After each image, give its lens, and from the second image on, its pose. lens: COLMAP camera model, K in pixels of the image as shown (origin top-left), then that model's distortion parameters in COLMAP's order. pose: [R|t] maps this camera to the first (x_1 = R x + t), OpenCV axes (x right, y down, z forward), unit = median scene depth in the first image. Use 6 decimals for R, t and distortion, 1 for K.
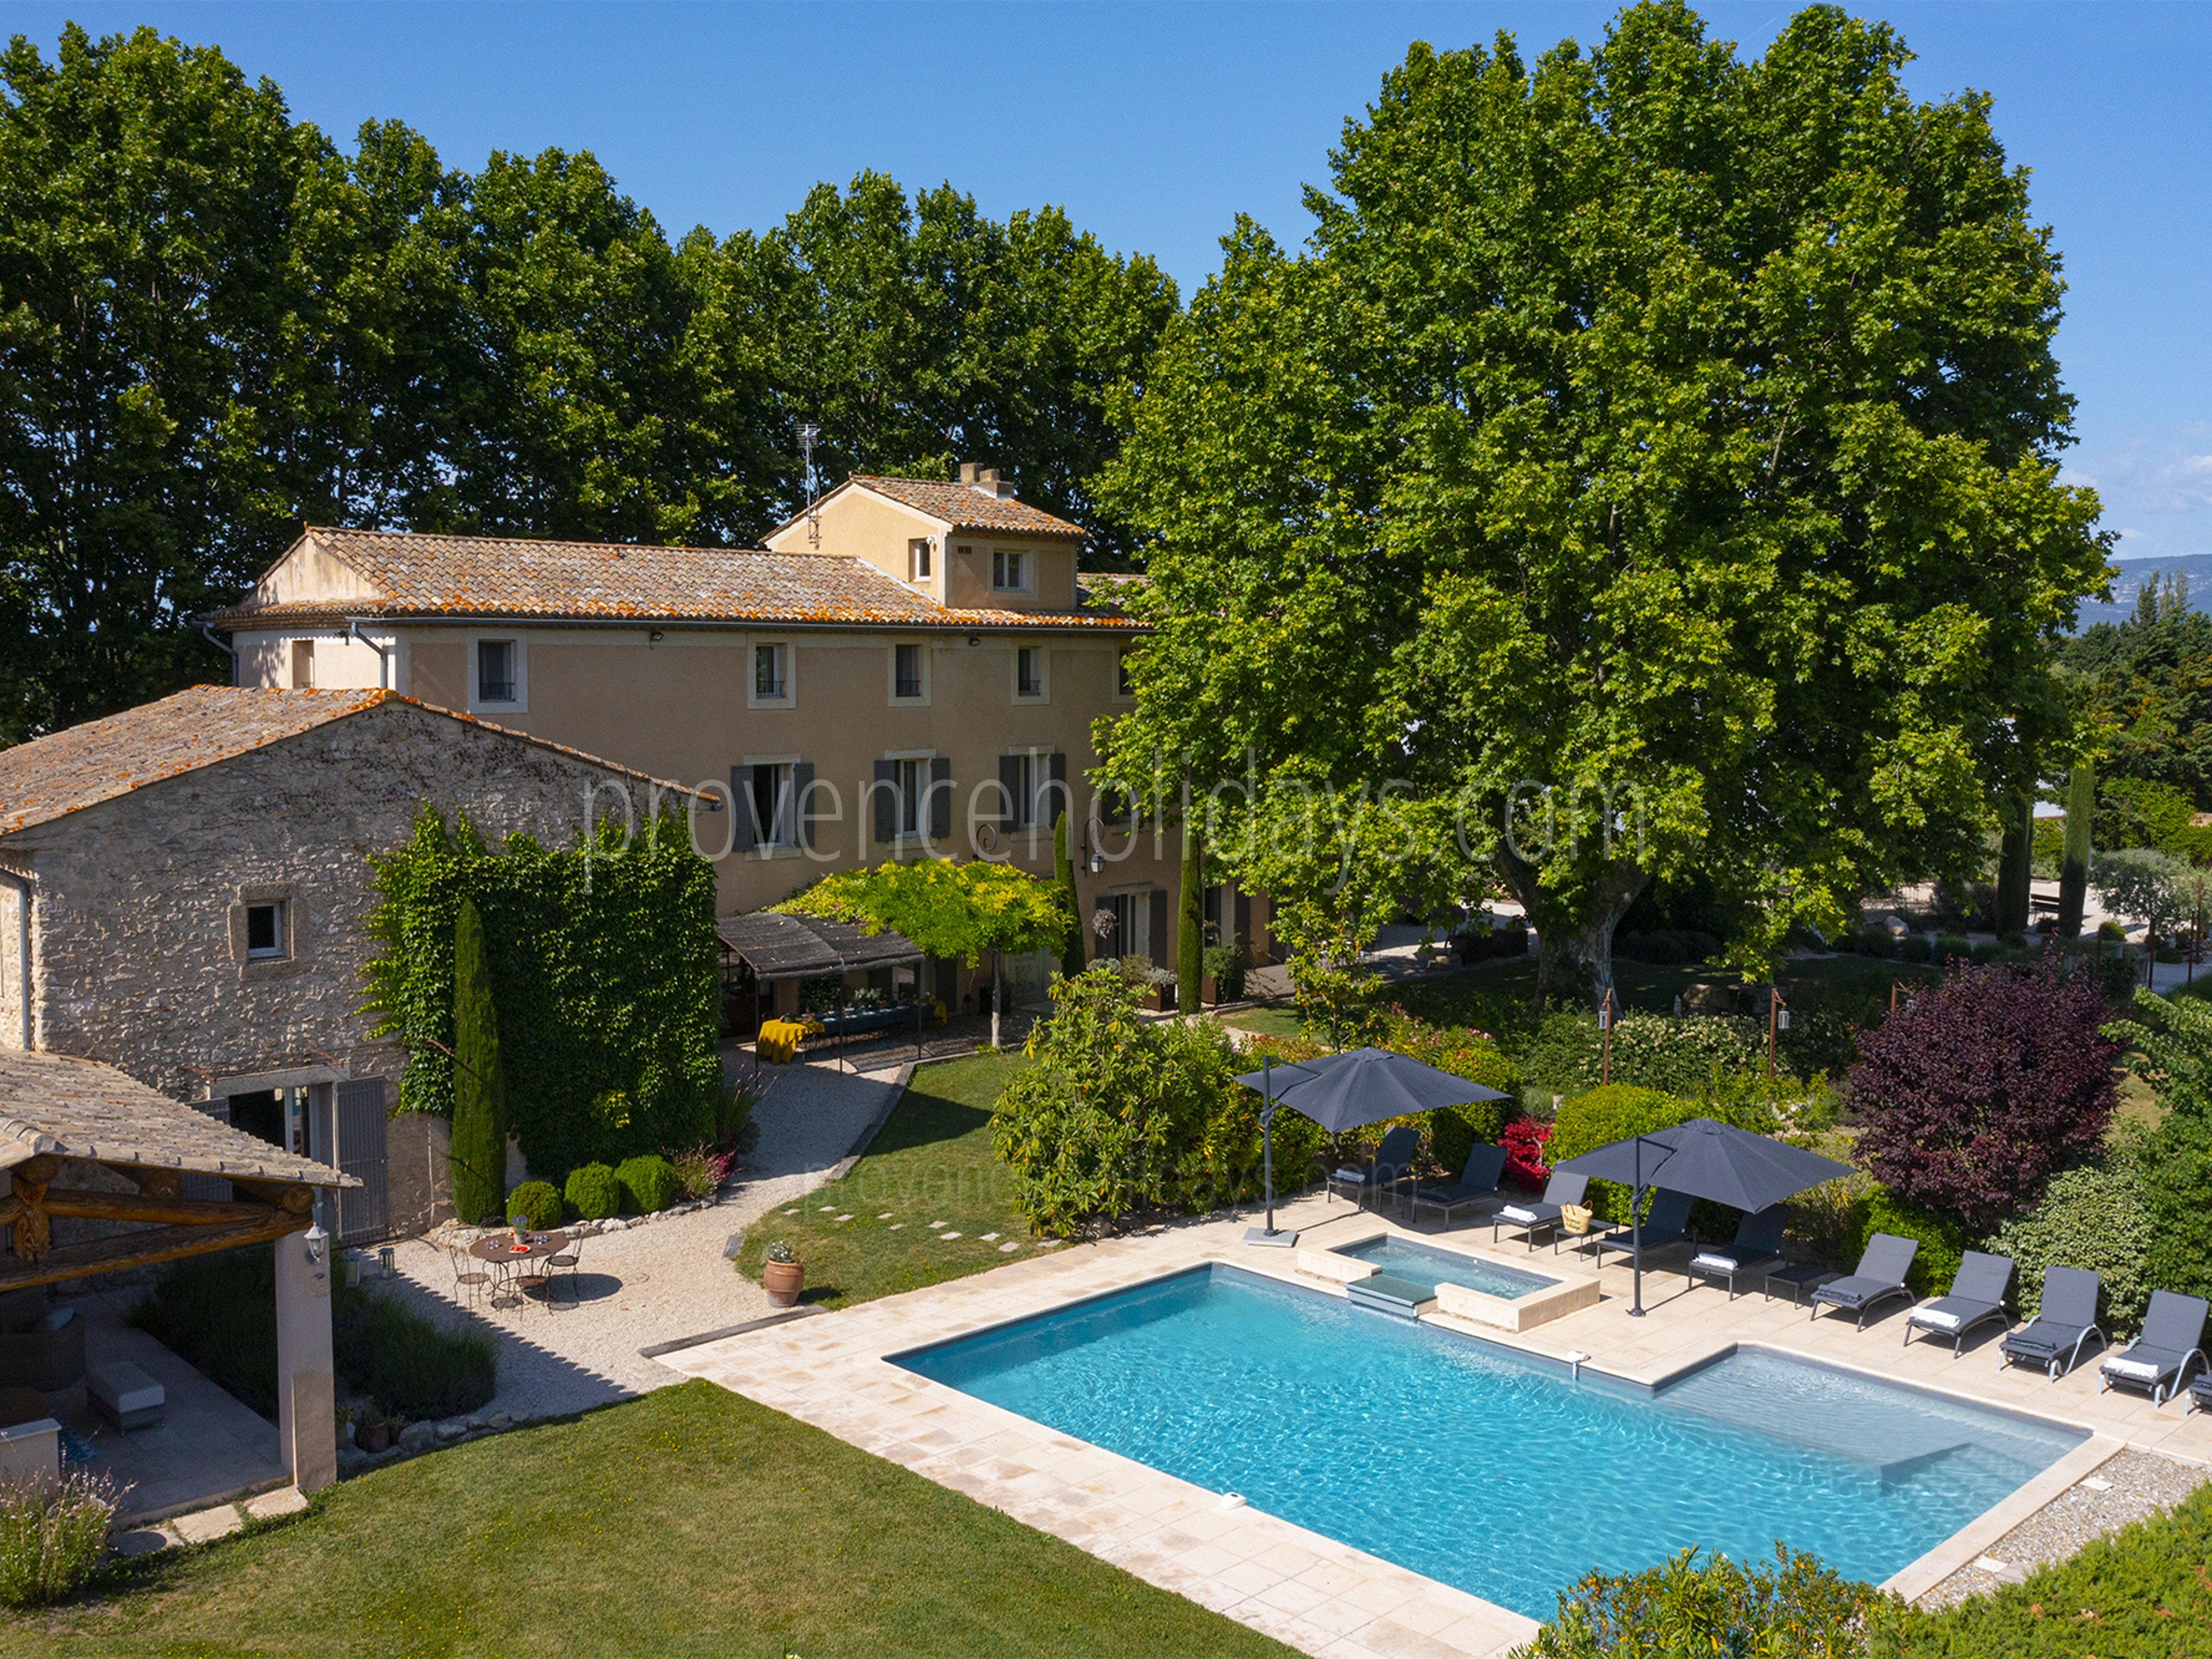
lens RADIAL K [[1996.5, 0, 1112.1], [0, 1996.5, 825.9], [0, 0, 1]] dist [-0.029712, 0.005967]
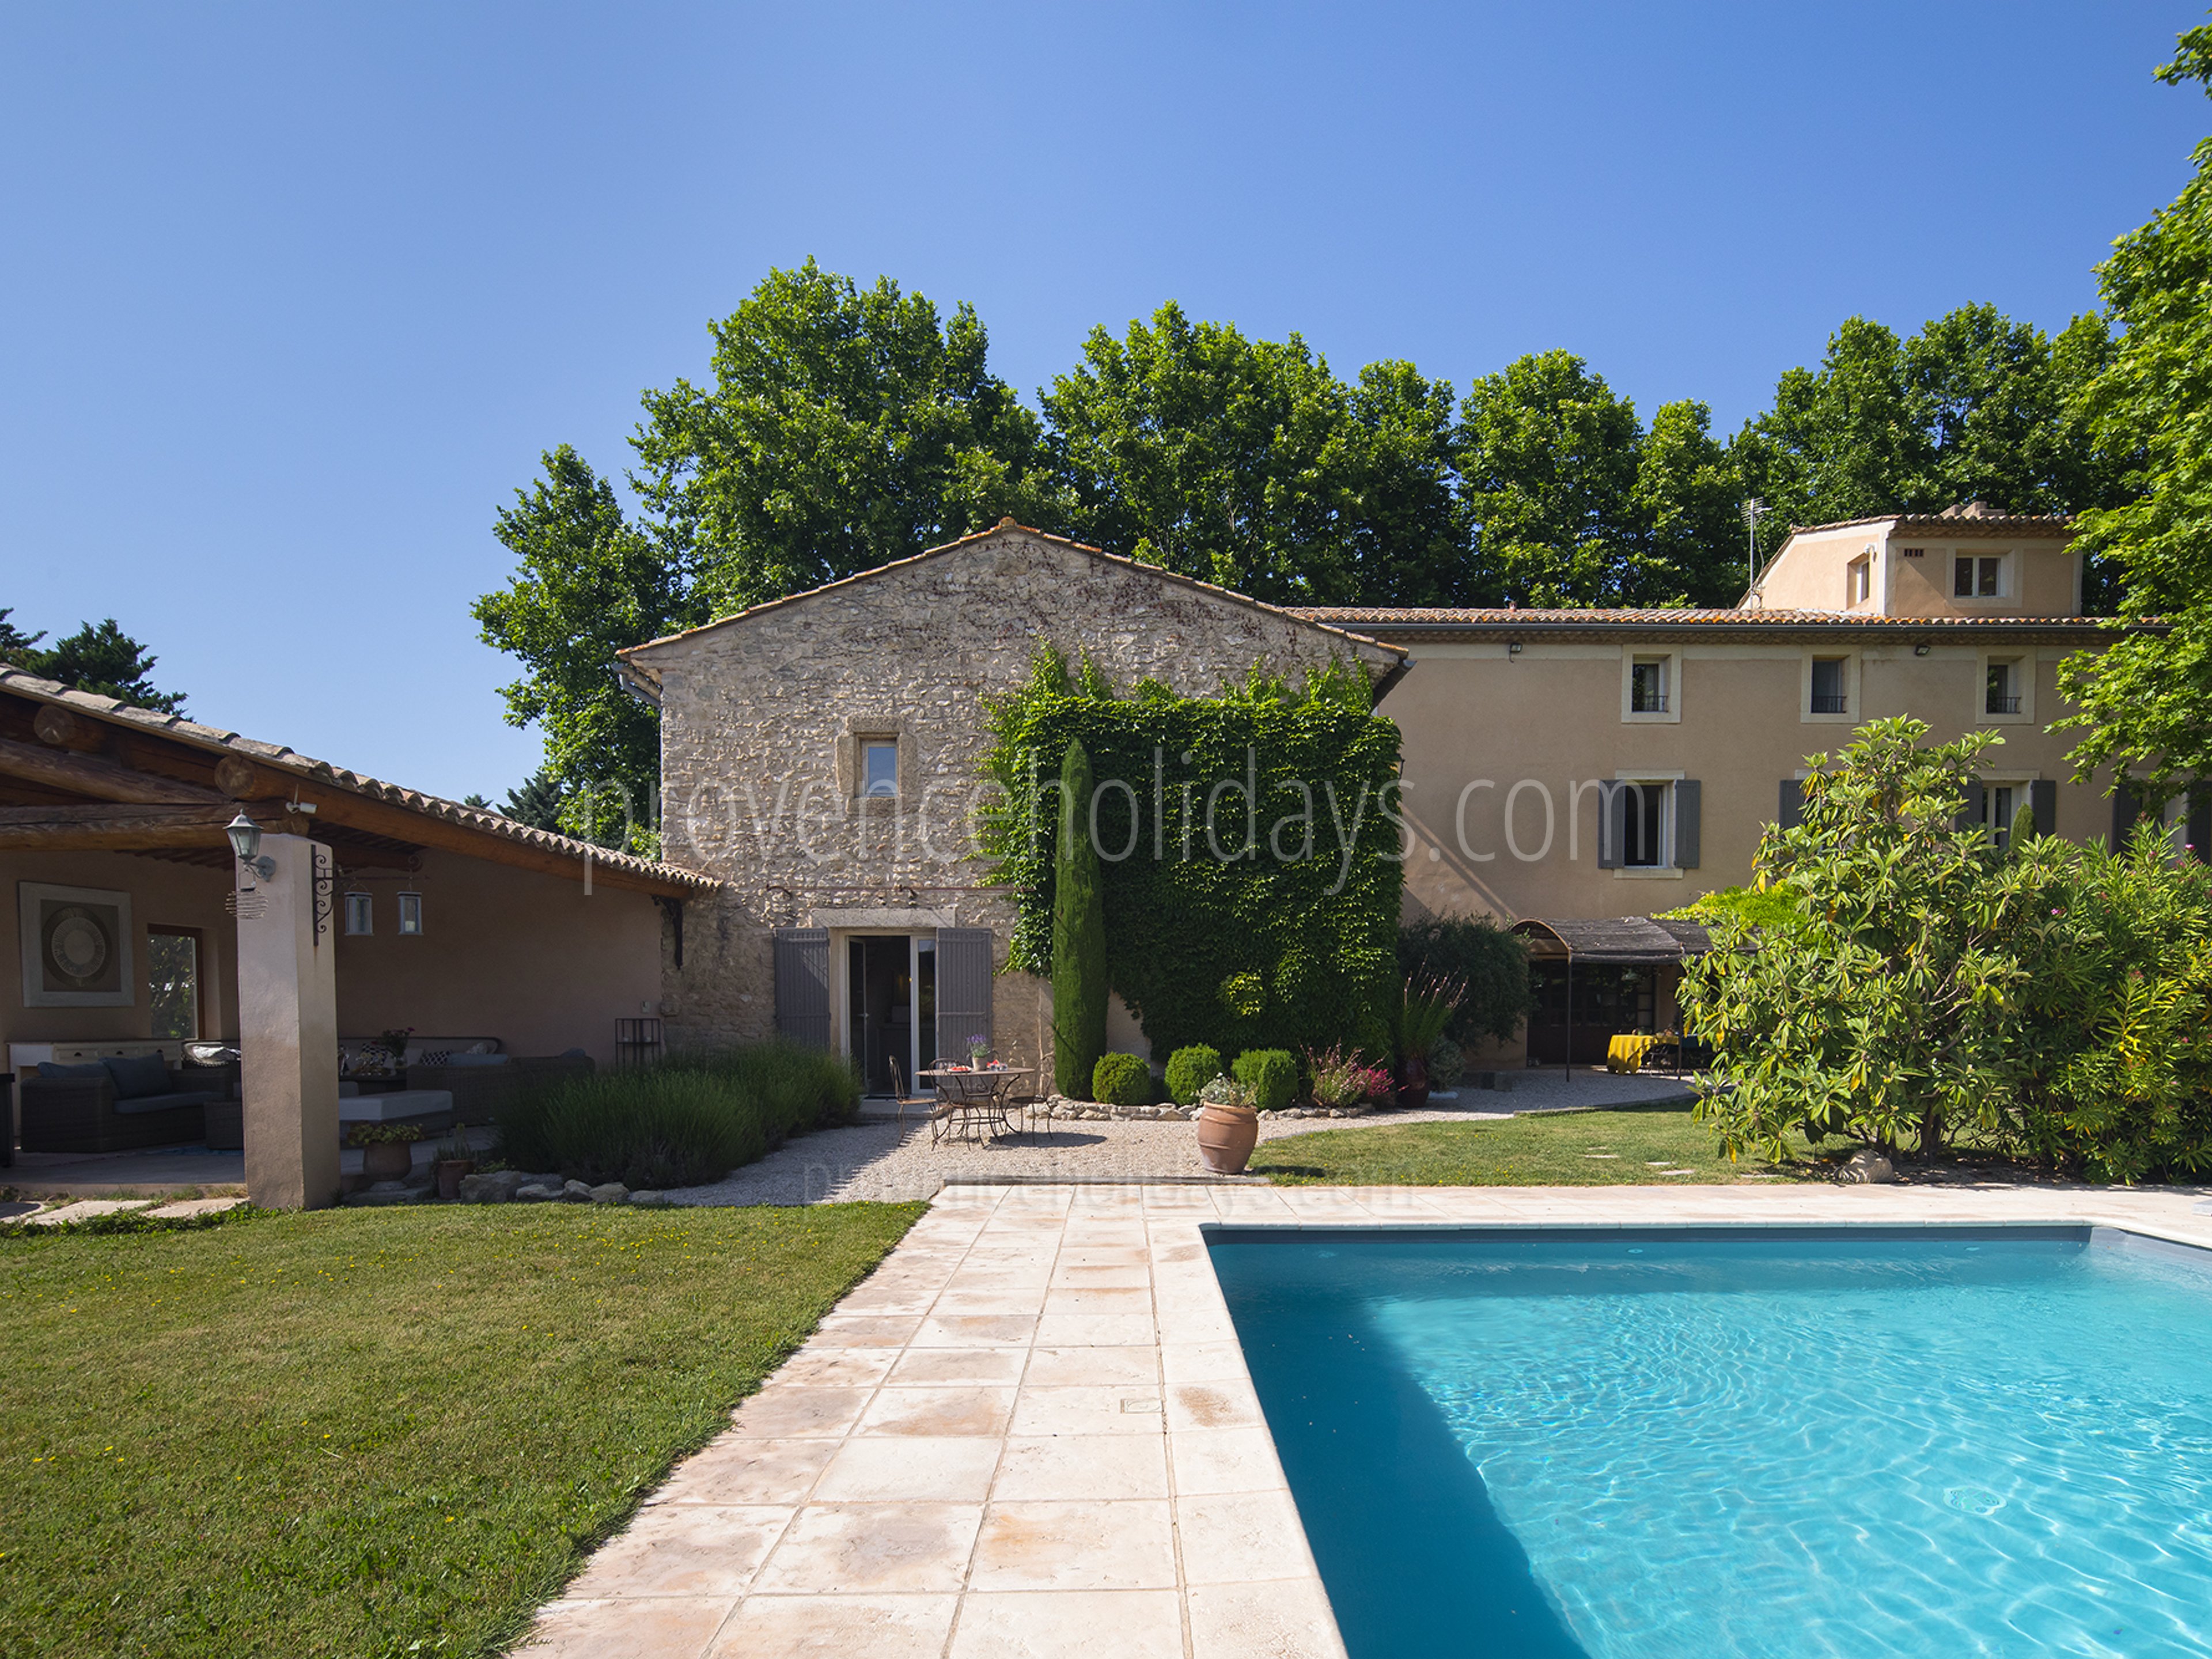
lens RADIAL K [[1202.8, 0, 1146.0], [0, 1202.8, 1048.4], [0, 0, 1]] dist [0.005619, -0.005560]
pose [[0.730620, 0.016488, -0.682585, 0.074038], [-0.048233, 0.998457, -0.027509, 0.180585], [0.681078, 0.053021, 0.730289, 0.588404]]
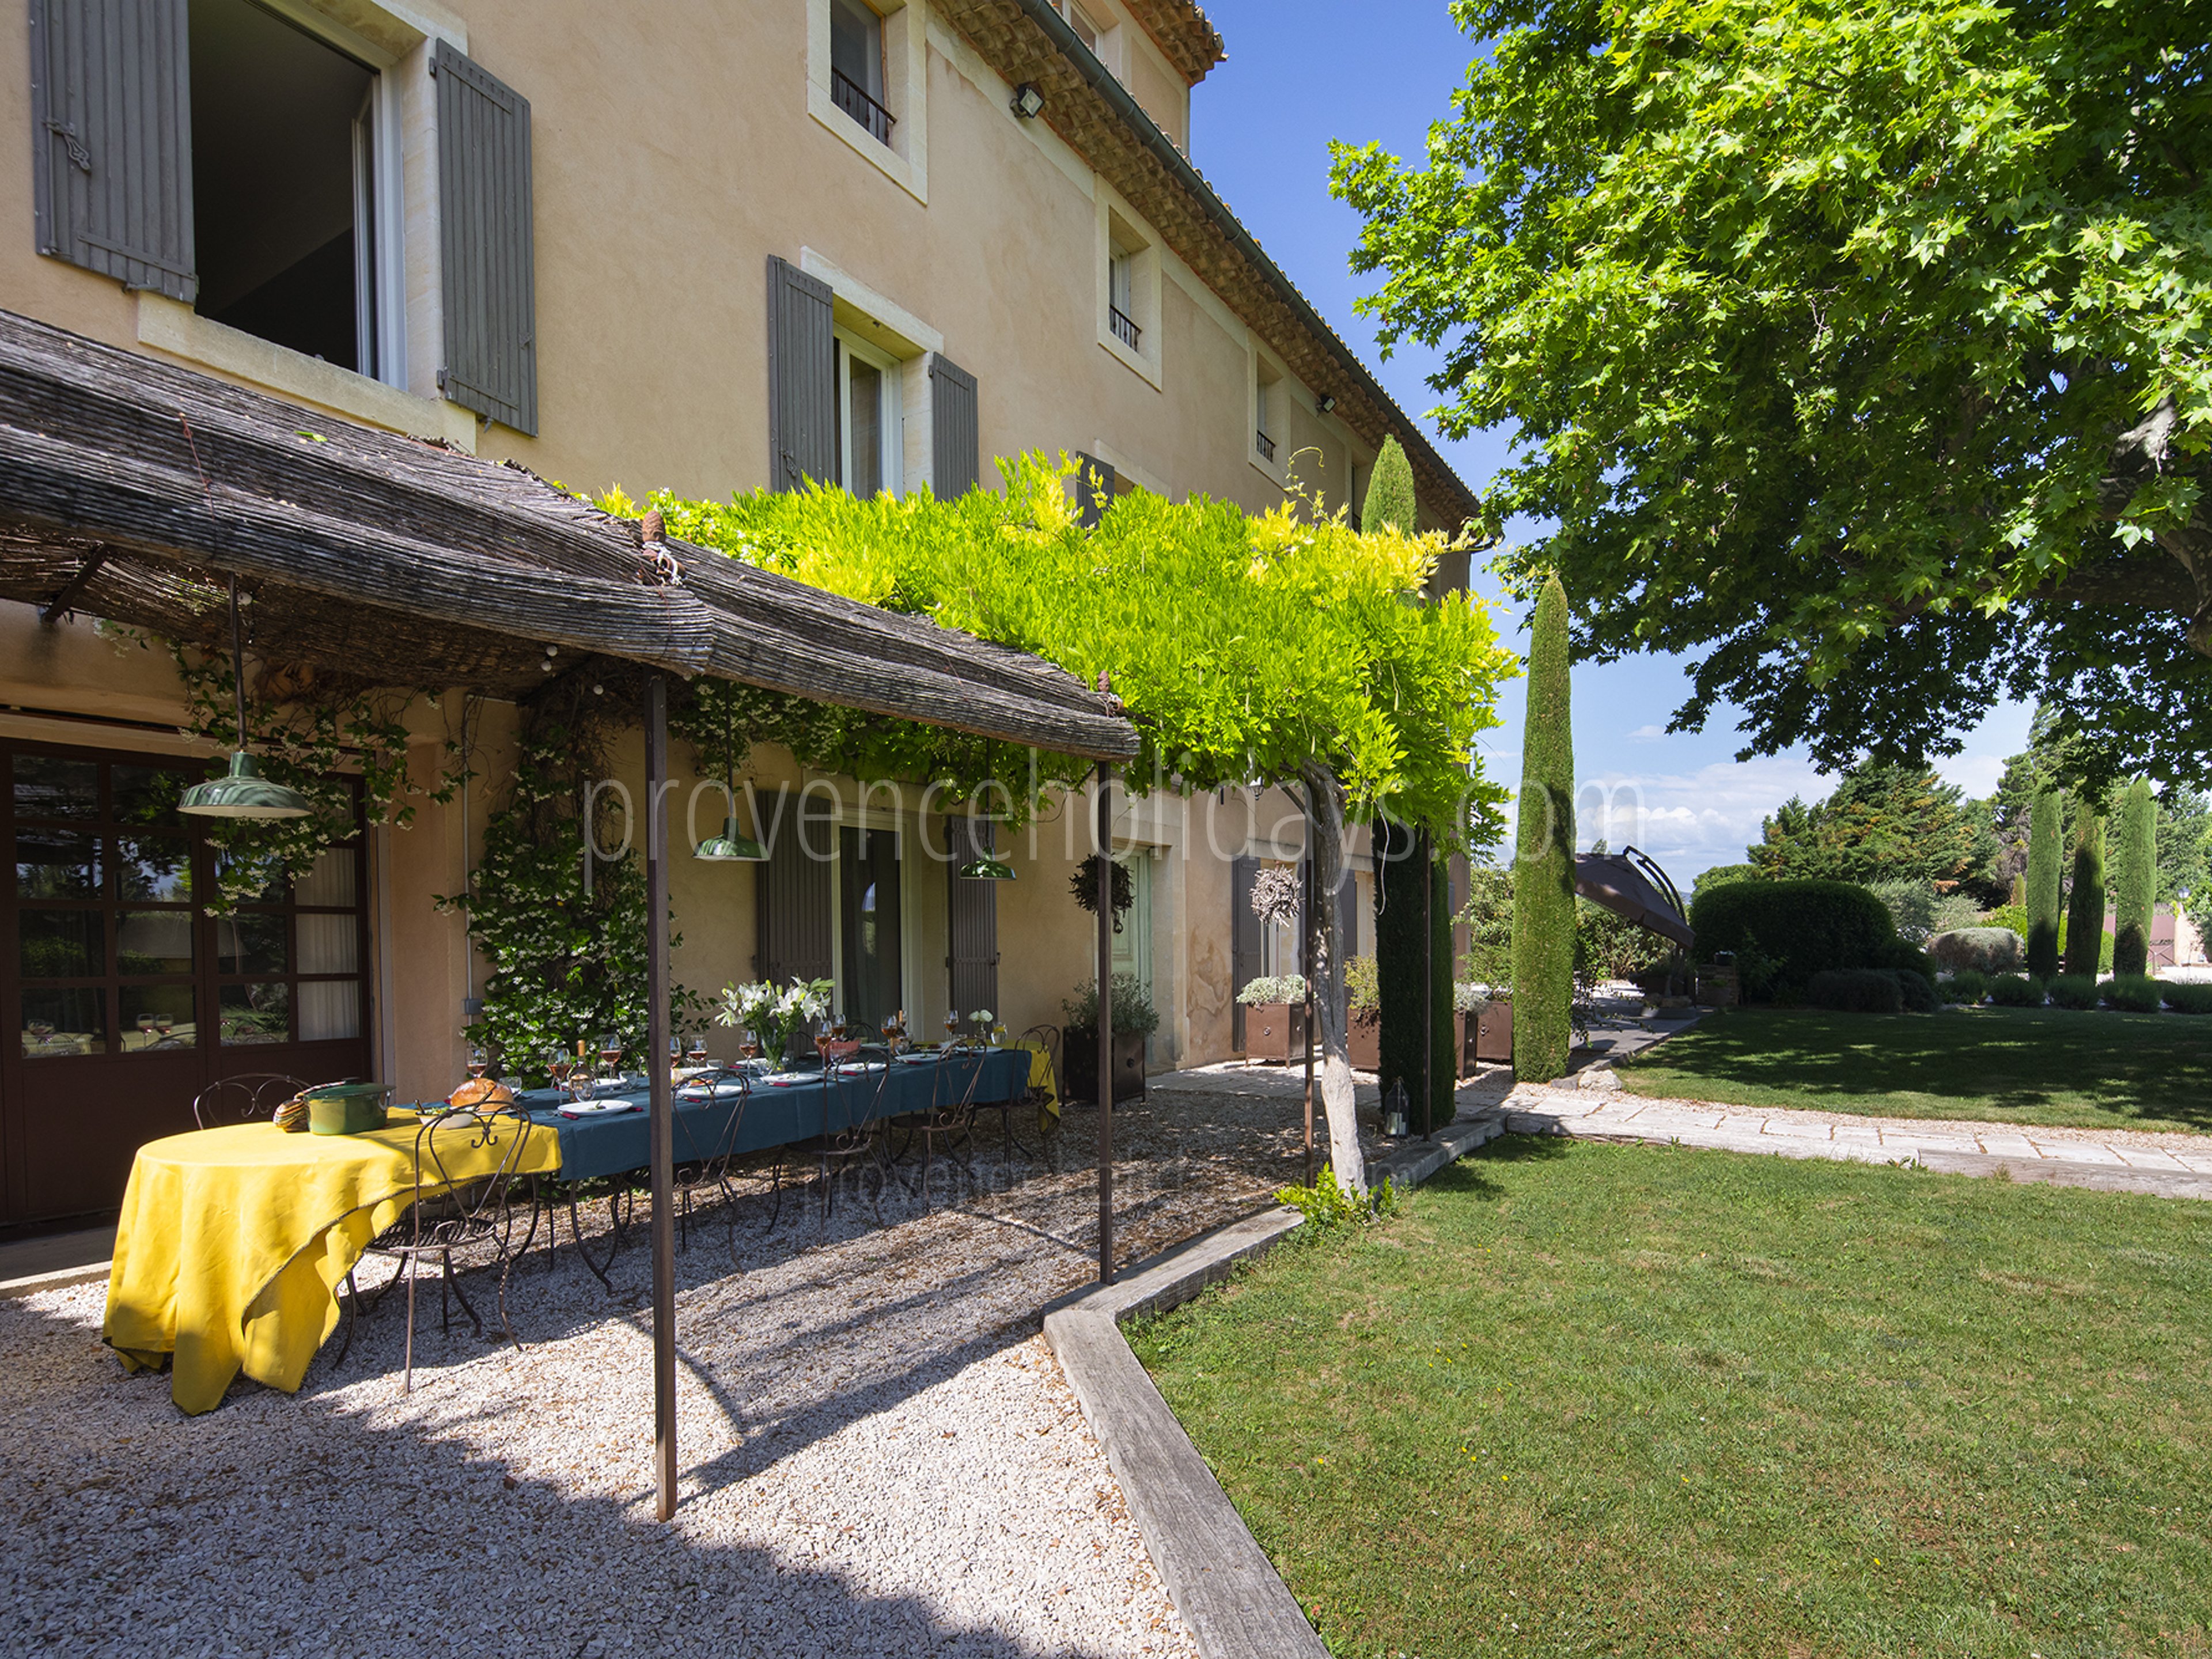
lens RADIAL K [[1202.8, 0, 1174.4], [0, 1202.8, 988.6], [0, 0, 1]] dist [0.005619, -0.005560]
pose [[0.964312, -0.018655, 0.264112, -0.163727], [0.028083, 0.999094, -0.031967, 0.126721], [-0.263276, 0.038244, 0.963962, 1.208667]]
